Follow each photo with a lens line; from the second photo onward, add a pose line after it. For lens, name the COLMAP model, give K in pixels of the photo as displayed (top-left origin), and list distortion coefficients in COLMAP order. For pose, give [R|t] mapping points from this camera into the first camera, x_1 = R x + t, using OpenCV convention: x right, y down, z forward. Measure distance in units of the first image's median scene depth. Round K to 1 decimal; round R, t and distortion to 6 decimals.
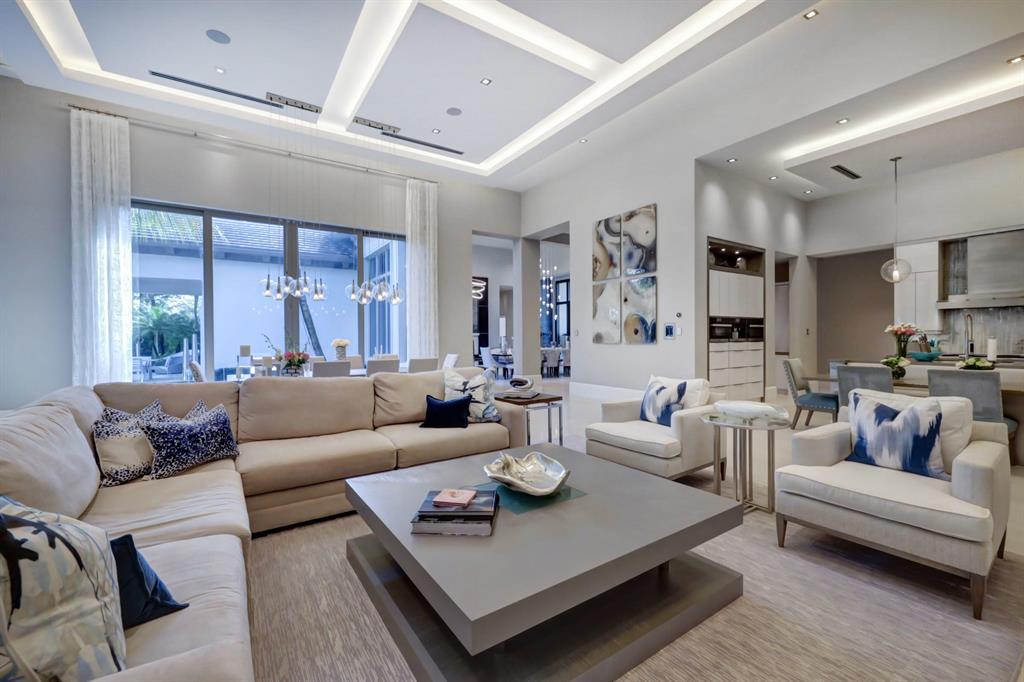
lens RADIAL K [[431.4, 0, 512.0], [0, 431.4, 341.0], [0, 0, 1]] dist [0.000111, -0.000189]
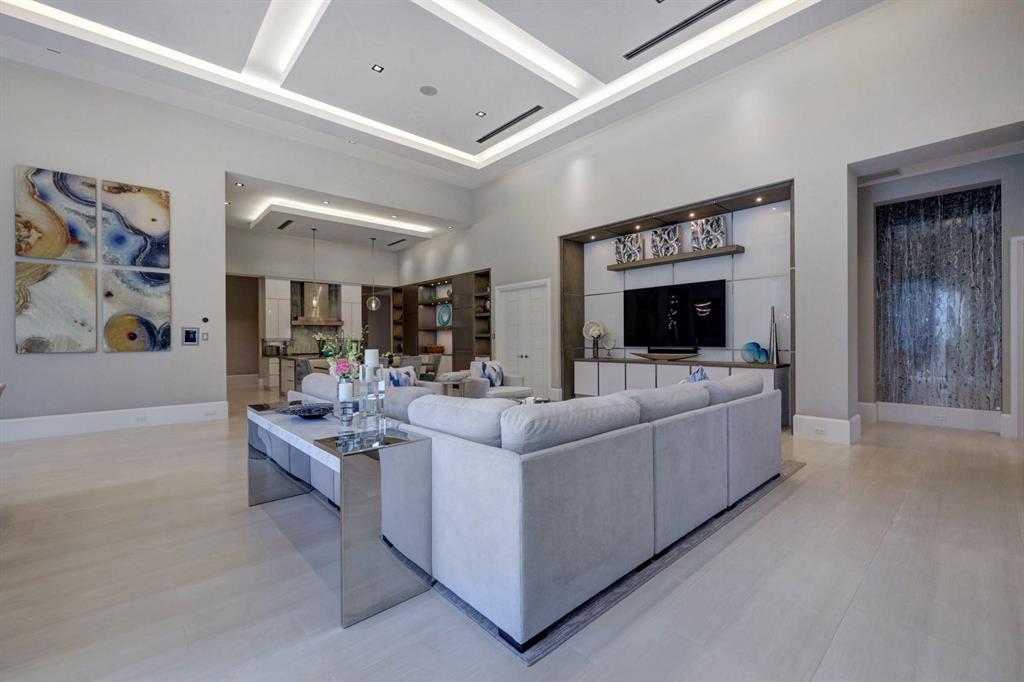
lens RADIAL K [[425.7, 0, 512.0], [0, 425.7, 341.0], [0, 0, 1]] dist [-0.001722, 0.000044]
pose [[-0.143450, 0.003285, 0.989652, -0.601642], [0.015790, 0.999875, -0.001030, -0.001299], [-0.989532, 0.015479, -0.143484, 0.416381]]
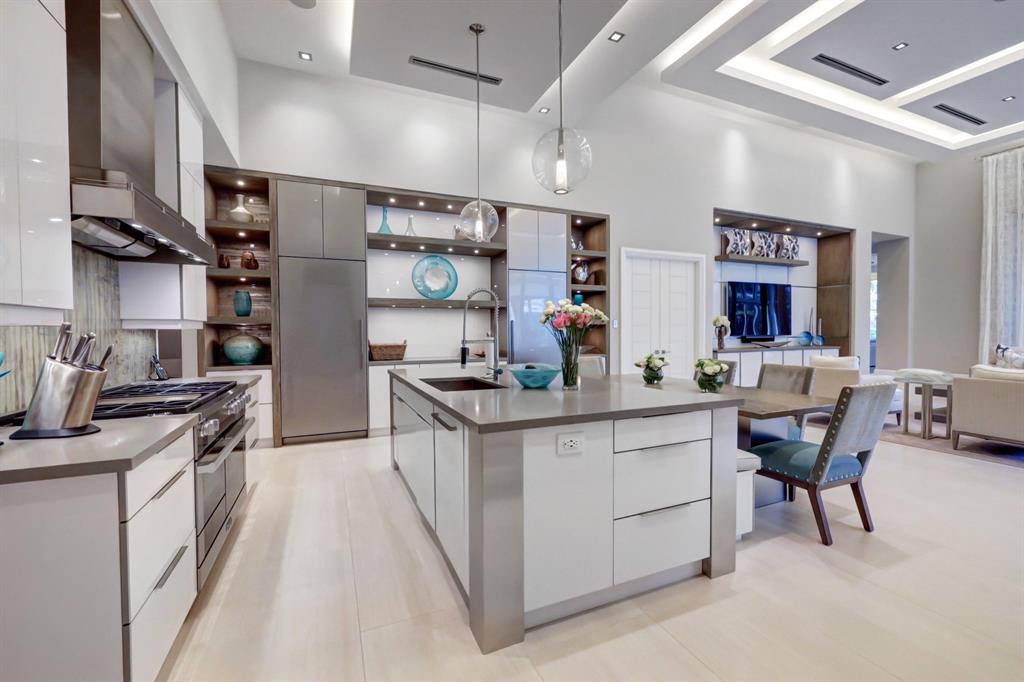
lens RADIAL K [[426.2, 0, 514.6], [0, 426.2, 337.5], [0, 0, 1]] dist [-0.001286, -0.000622]
pose [[-0.984709, 0.007927, 0.174025, 0.701297], [0.012332, 0.999630, 0.024245, -0.013841], [-0.173768, 0.026020, -0.984443, 1.118841]]
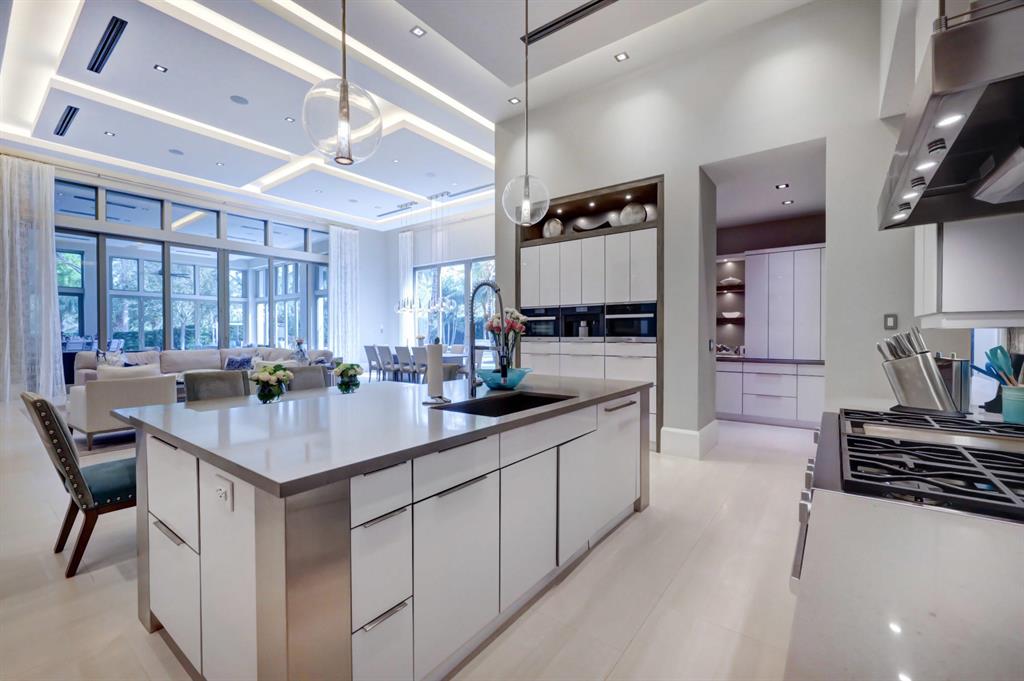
lens RADIAL K [[425.7, 0, 512.0], [0, 425.7, 340.5], [0, 0, 1]] dist [-0.001722, 0.000044]
pose [[0.326142, 0.019500, -0.945120, 1.079556], [-0.008091, 0.999808, 0.017836, -0.010373], [0.945286, 0.001829, 0.326238, 0.666291]]
